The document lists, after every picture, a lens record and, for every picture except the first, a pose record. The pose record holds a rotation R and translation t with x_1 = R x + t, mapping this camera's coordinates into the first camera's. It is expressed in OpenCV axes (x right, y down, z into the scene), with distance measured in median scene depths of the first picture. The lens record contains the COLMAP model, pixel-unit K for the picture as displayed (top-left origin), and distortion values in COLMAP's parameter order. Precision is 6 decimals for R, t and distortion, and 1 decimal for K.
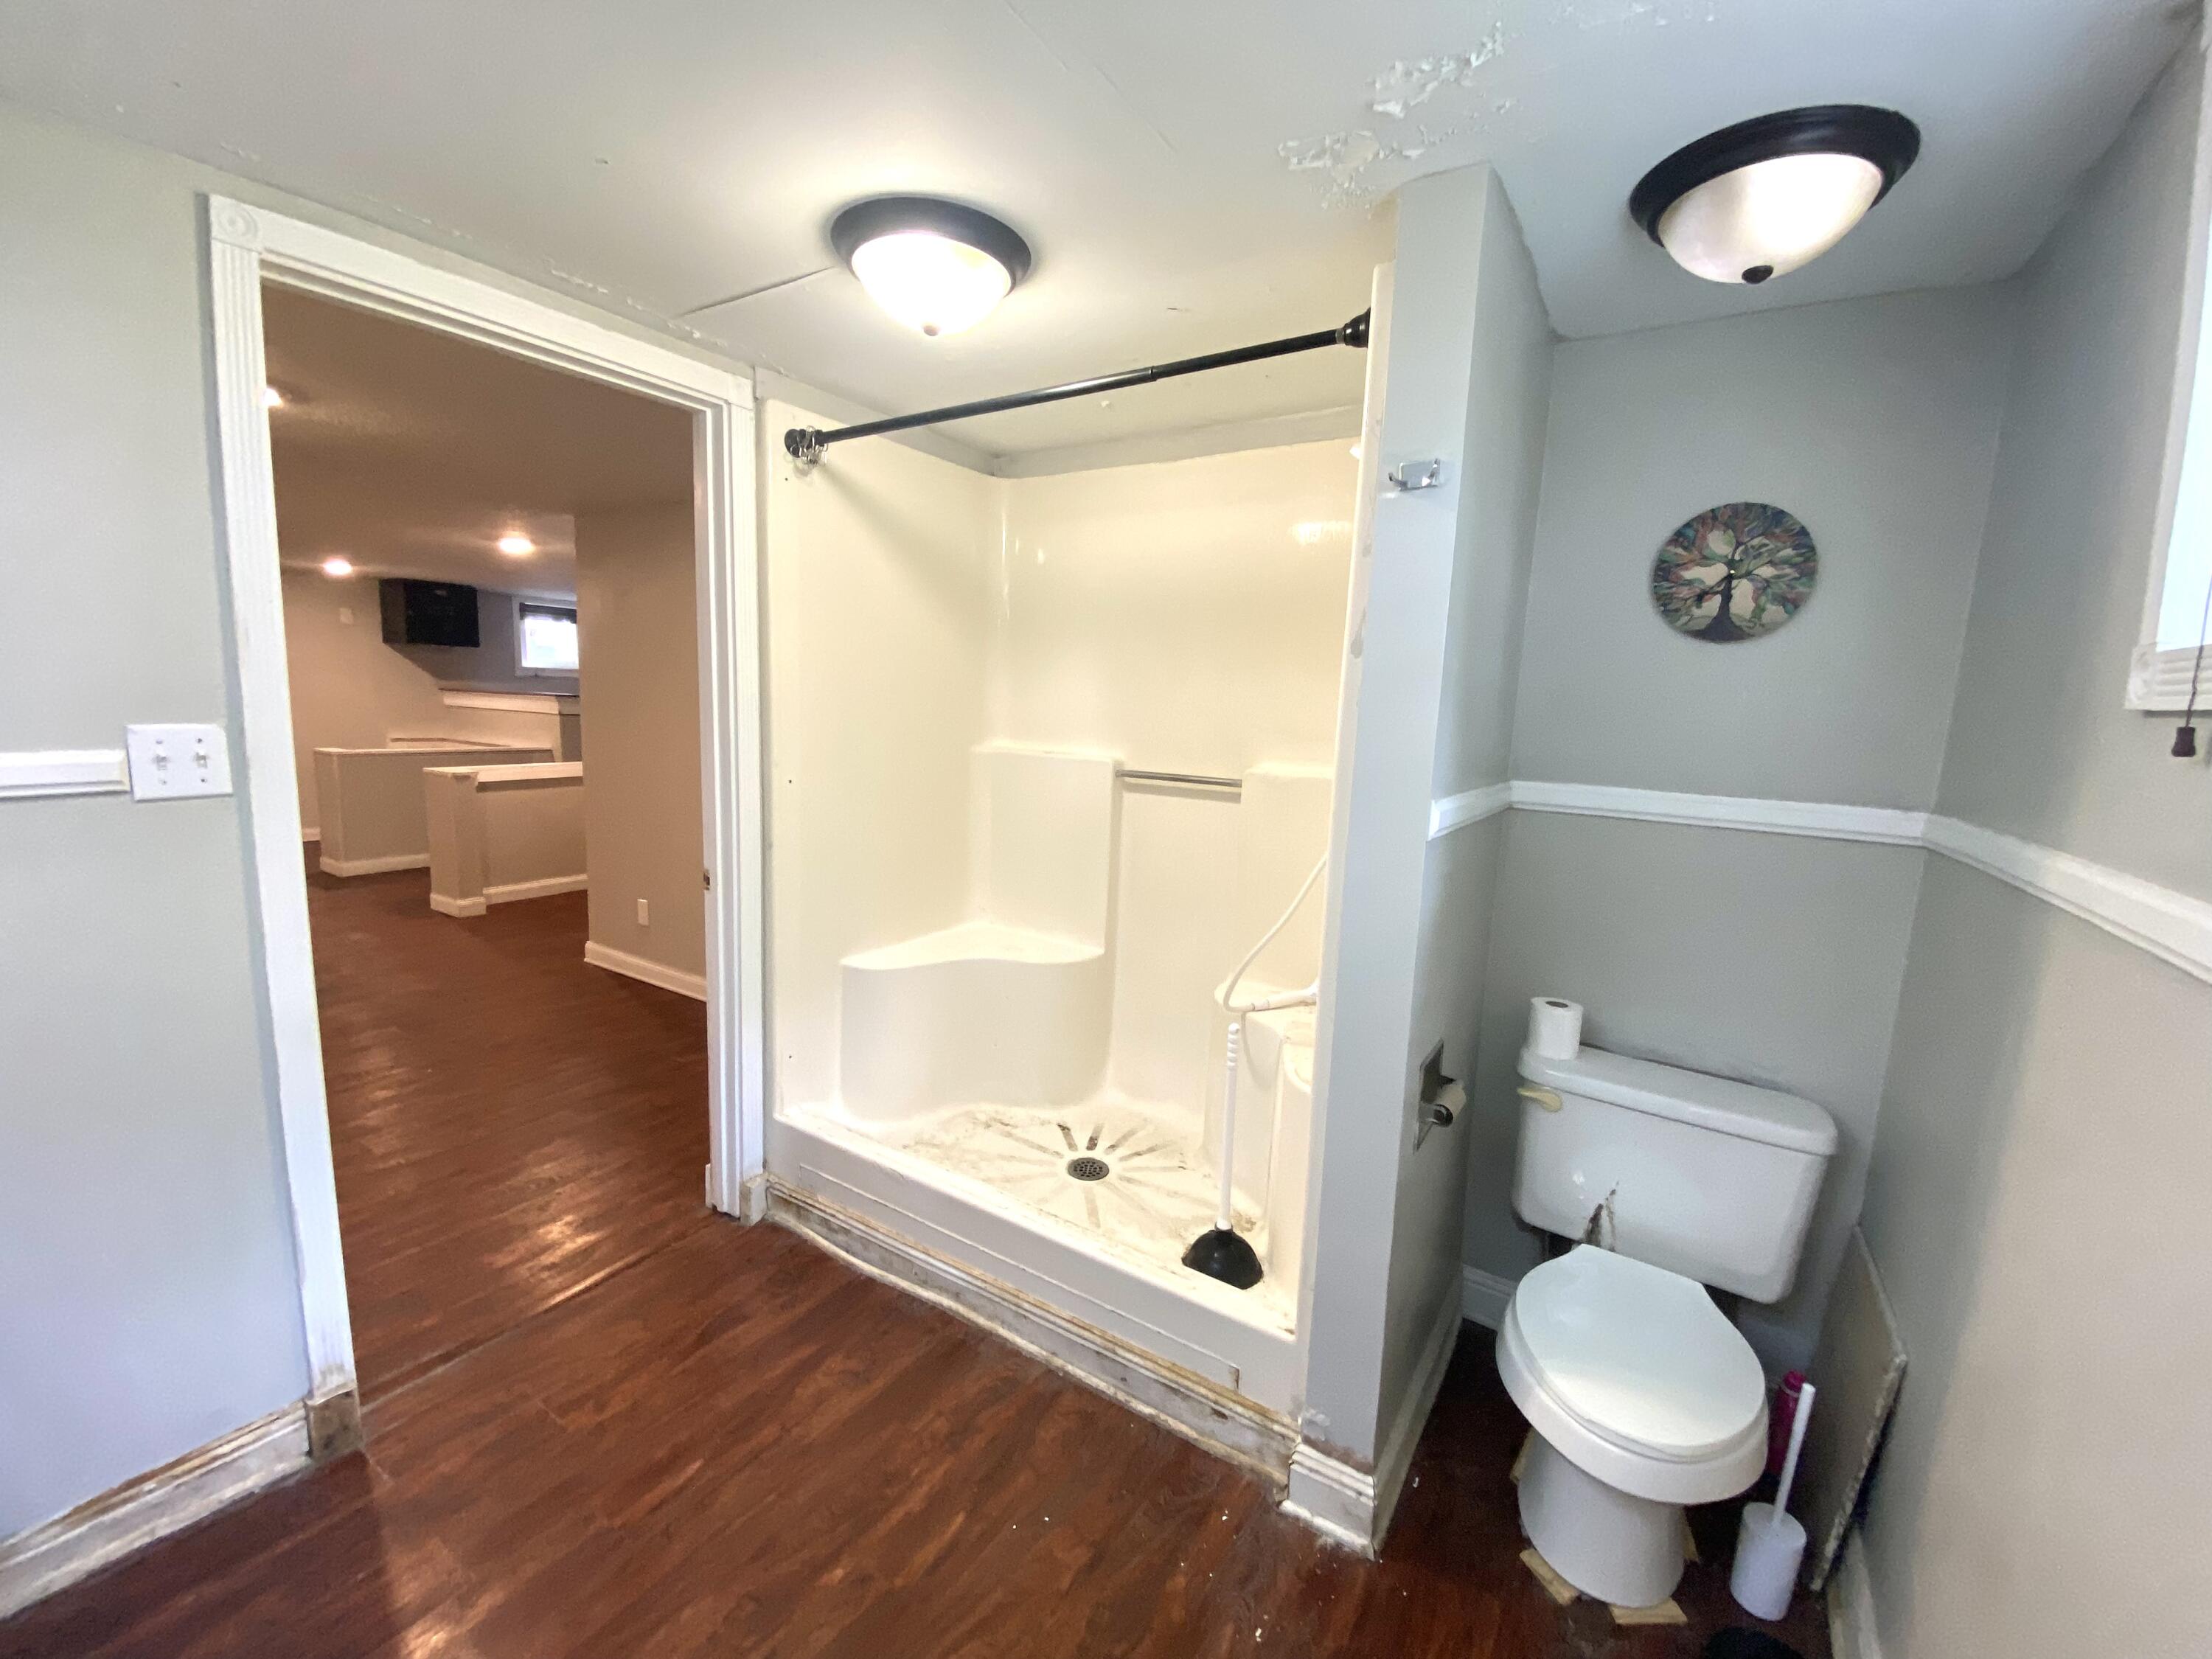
lens RADIAL K [[900.2, 0, 1046.5], [0, 900.2, 835.7], [0, 0, 1]] dist [-0.000157, -0.000022]
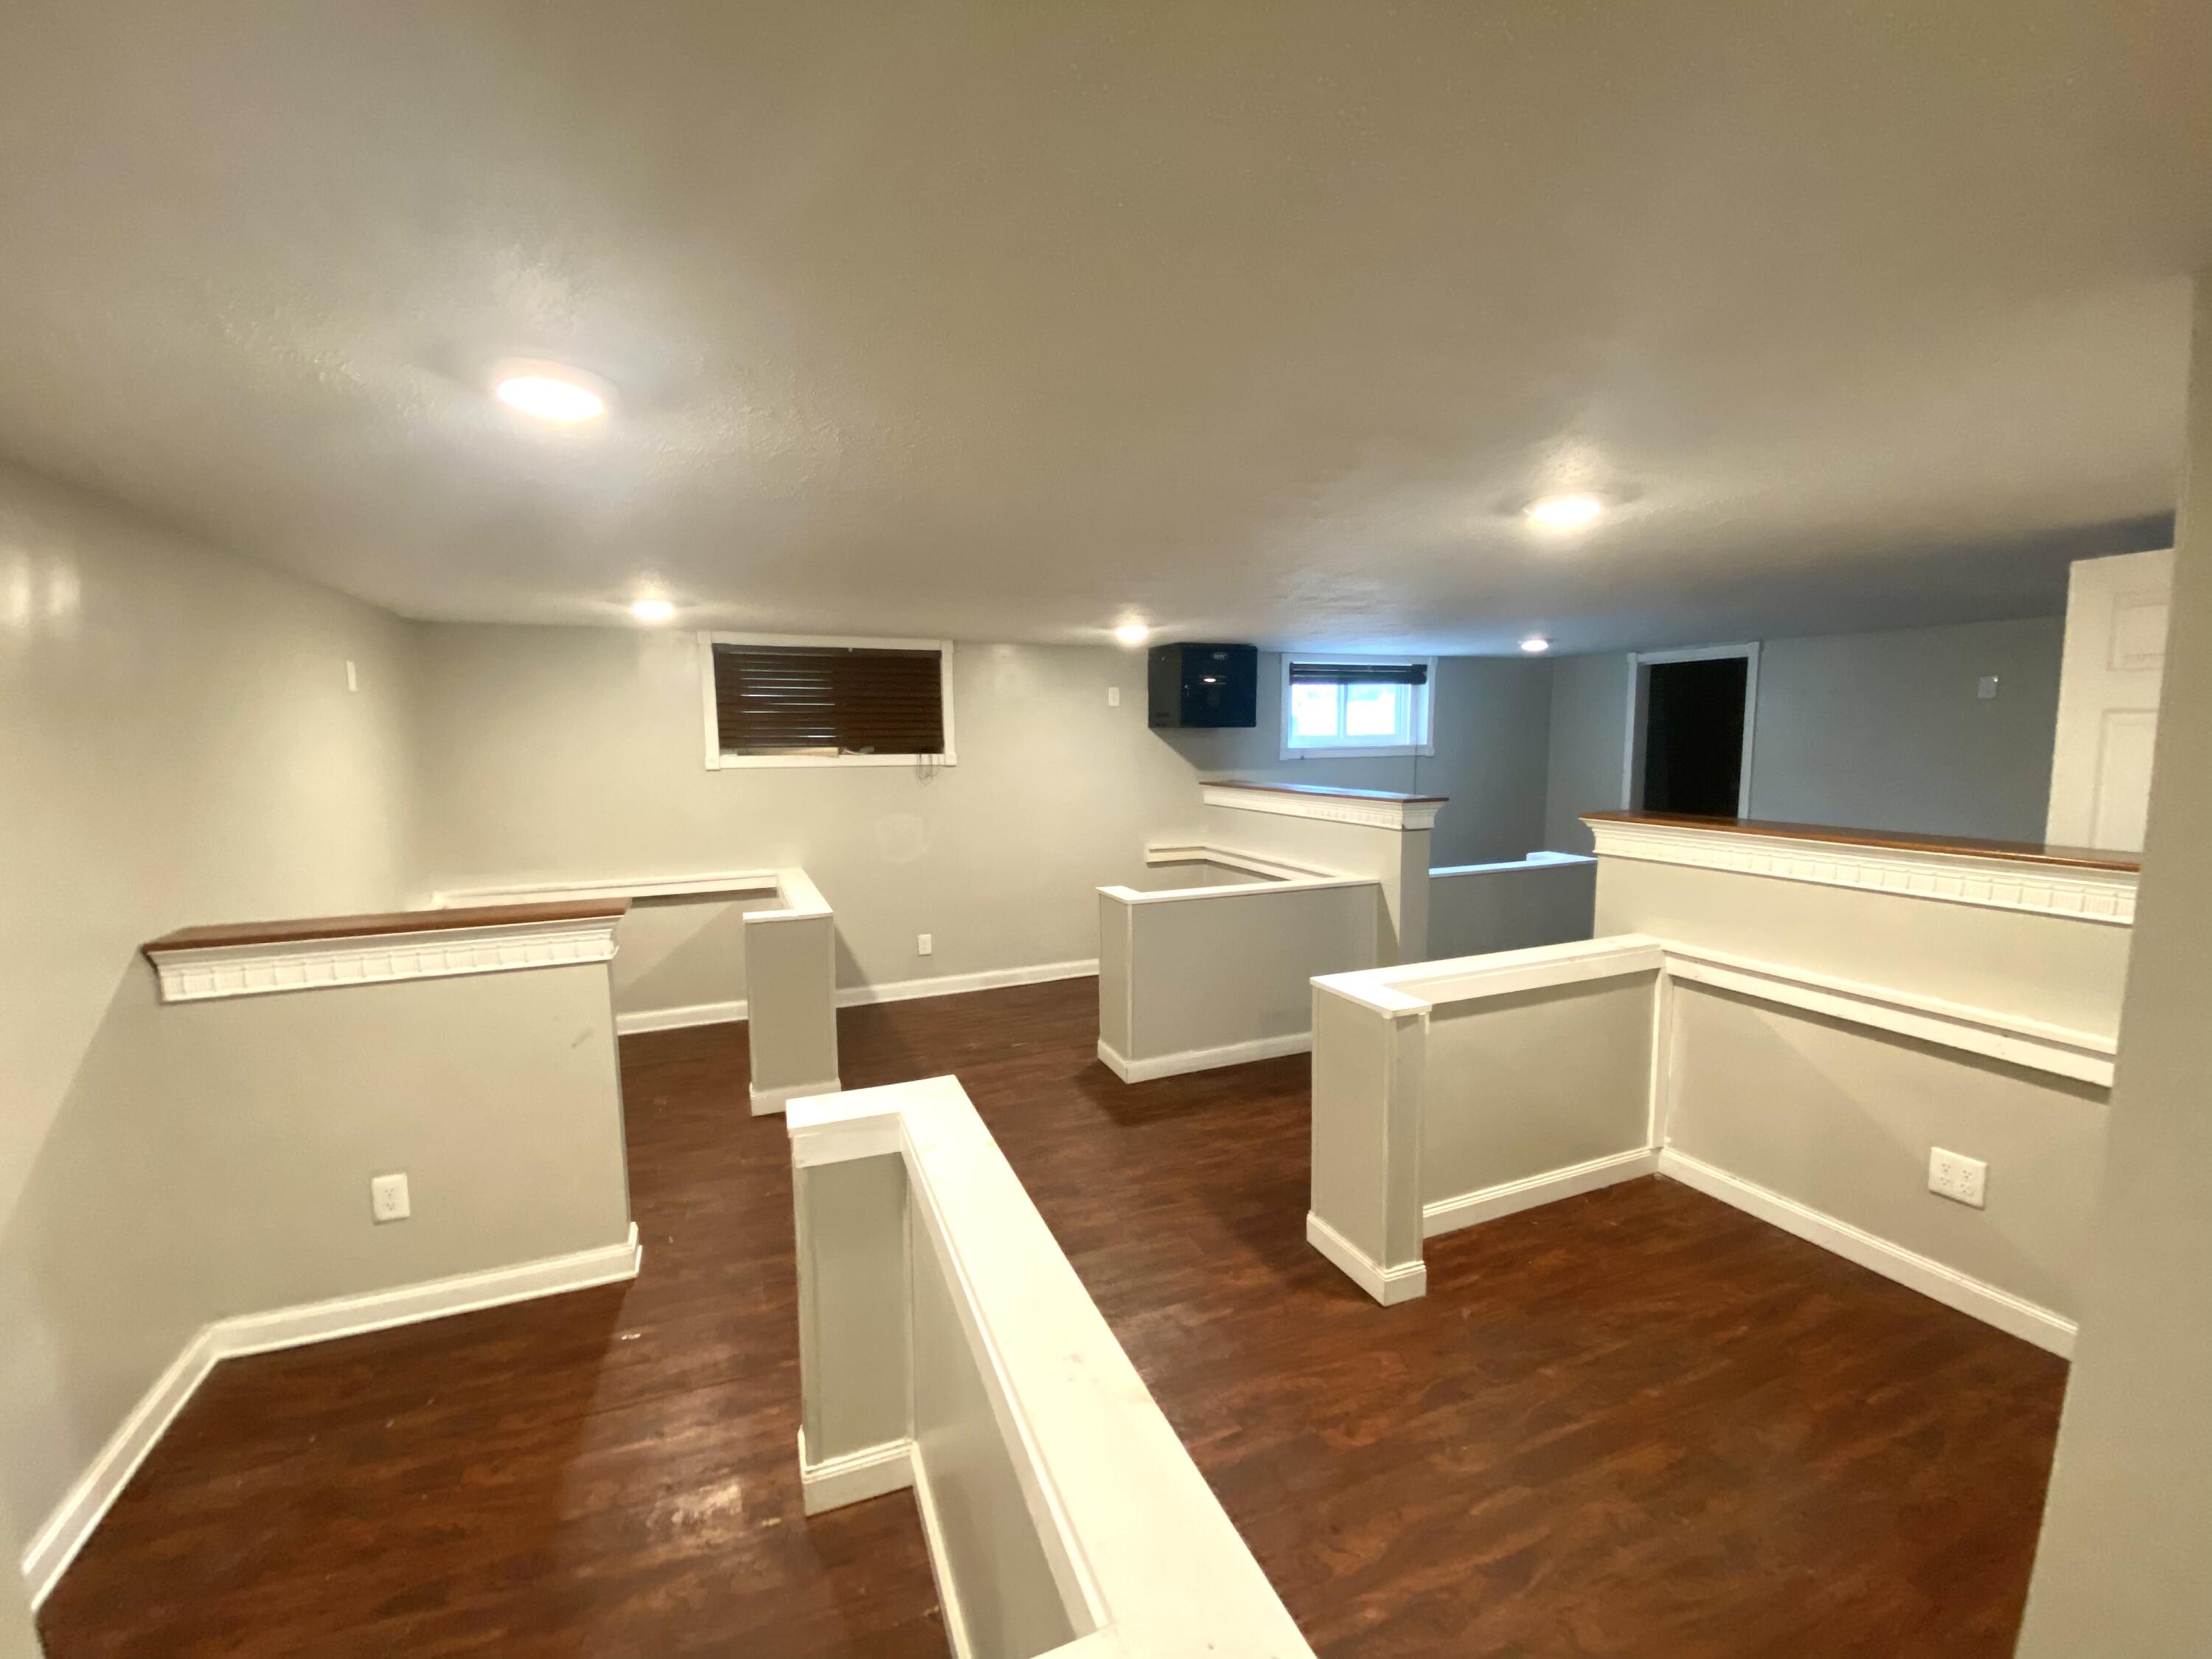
lens RADIAL K [[896.3, 0, 1106.0], [0, 896.3, 829.5], [0, 0, 1]] dist [-0.000156, -0.000018]
pose [[0.842869, 0.014783, -0.537916, -0.353311], [-0.045629, 0.997986, -0.044070, -0.091660], [0.536181, 0.061689, 0.841846, 0.336671]]
